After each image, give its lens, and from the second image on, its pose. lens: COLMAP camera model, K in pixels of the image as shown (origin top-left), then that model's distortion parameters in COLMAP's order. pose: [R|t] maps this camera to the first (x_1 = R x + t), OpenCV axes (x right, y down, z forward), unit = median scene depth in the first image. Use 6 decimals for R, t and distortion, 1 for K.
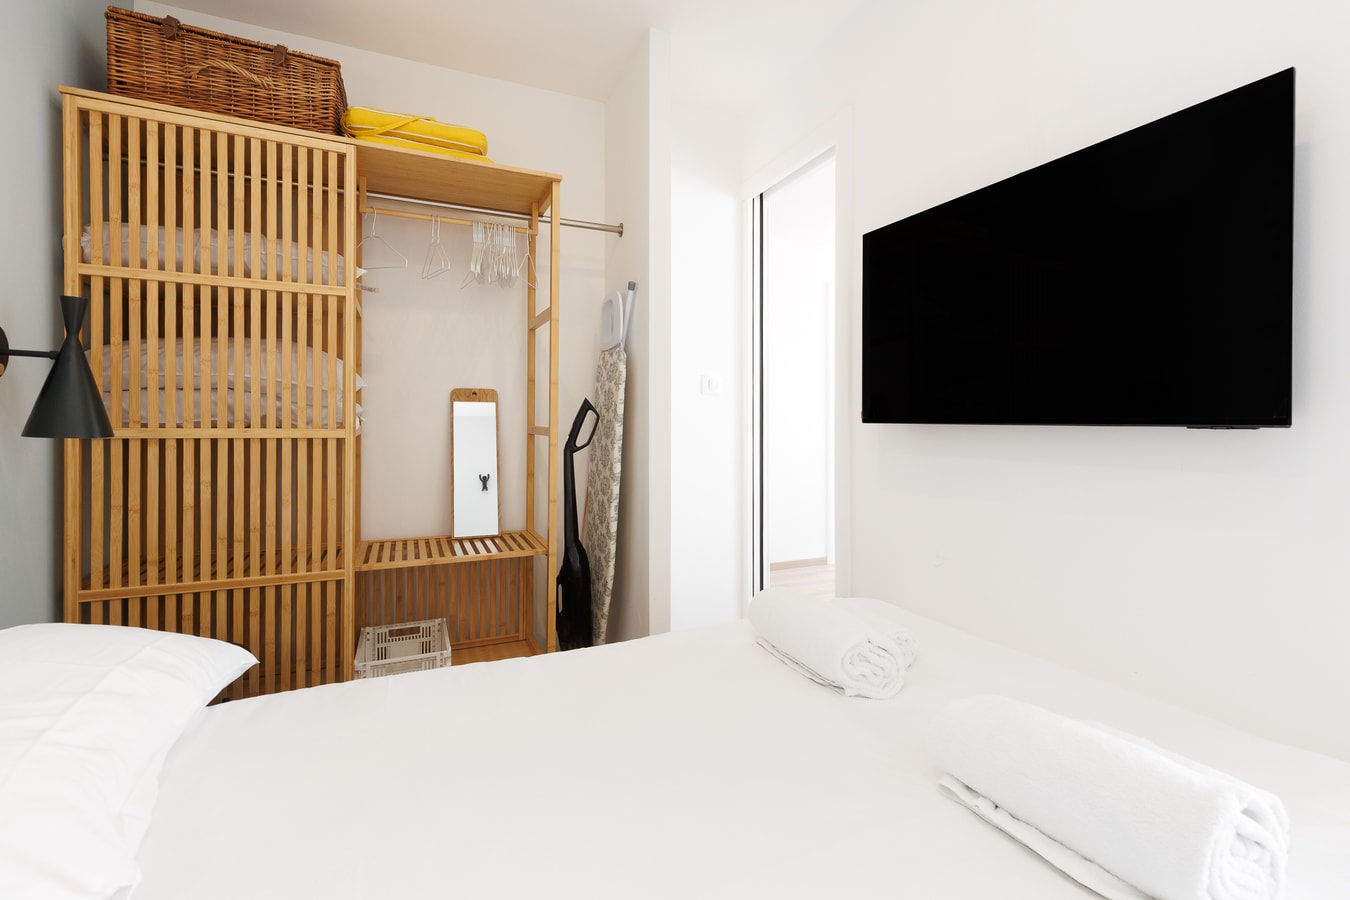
lens RADIAL K [[618.0, 0, 674.9], [0, 618.0, 424.3], [0, 0, 1]] dist [0.000124, -0.000246]
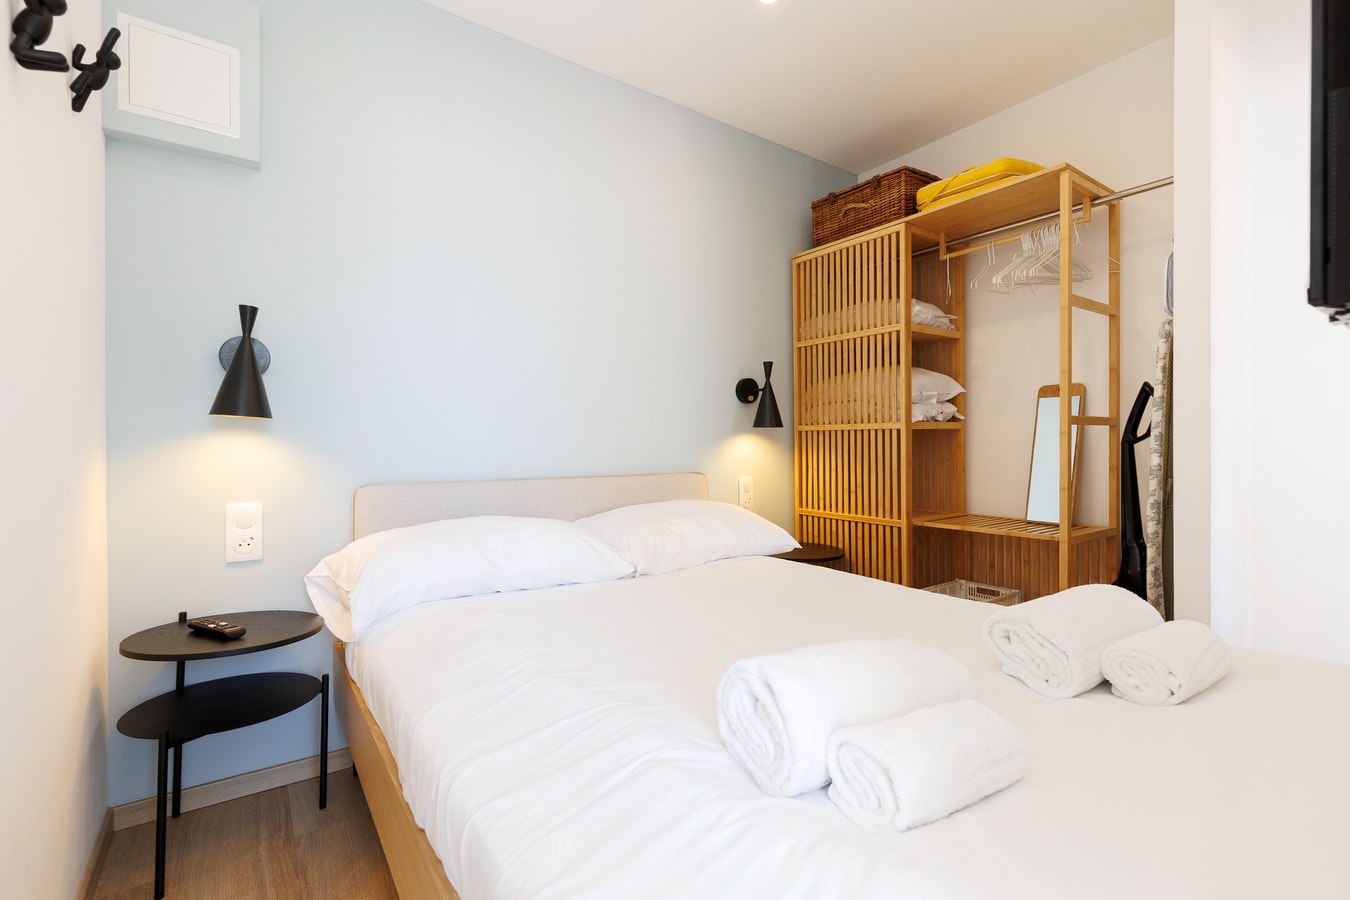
lens RADIAL K [[622.2, 0, 685.8], [0, 622.2, 447.2], [0, 0, 1]] dist [0.004031, 0.000058]
pose [[0.182901, -0.001905, -0.983129, 0.822933], [0.000362, 0.999998, -0.001871, 0.070112], [0.983131, -0.000014, 0.182902, 0.251499]]
